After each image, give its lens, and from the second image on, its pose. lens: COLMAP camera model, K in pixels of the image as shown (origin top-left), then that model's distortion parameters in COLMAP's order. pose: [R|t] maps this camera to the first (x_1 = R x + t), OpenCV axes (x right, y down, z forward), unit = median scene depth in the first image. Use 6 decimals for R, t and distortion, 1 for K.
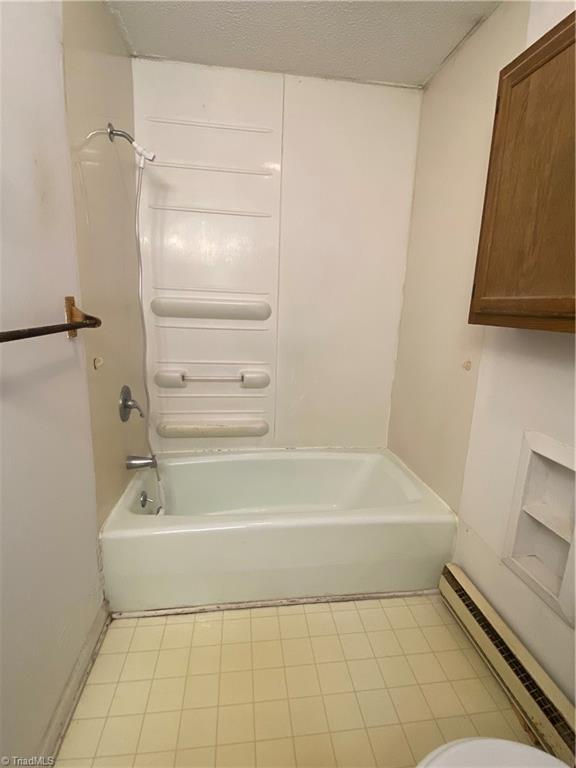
lens RADIAL K [[367.9, 0, 287.7], [0, 367.9, 384.7], [0, 0, 1]] dist [0.040287, -0.034818]
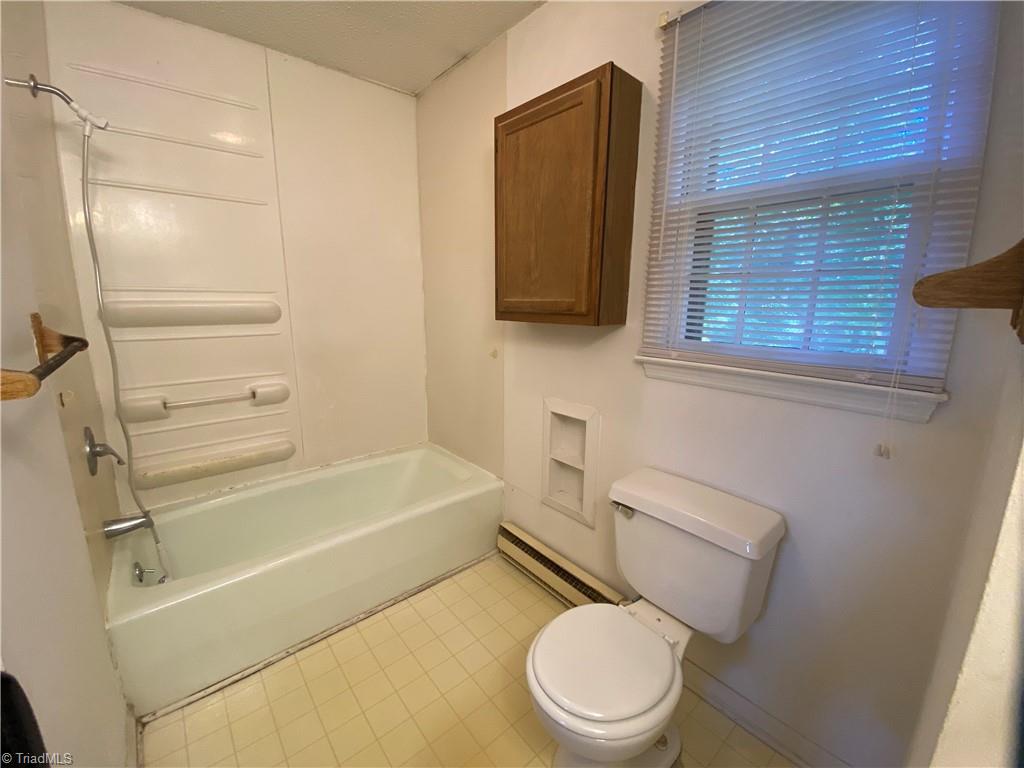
lens RADIAL K [[412.0, 0, 512.0], [0, 412.0, 384.0], [0, 0, 1]] dist [0.029585, -0.024347]
pose [[0.839341, -0.134581, 0.526683, -0.161398], [0.133907, 0.990201, 0.039621, -0.000617], [-0.526855, 0.037271, 0.849138, -0.132366]]
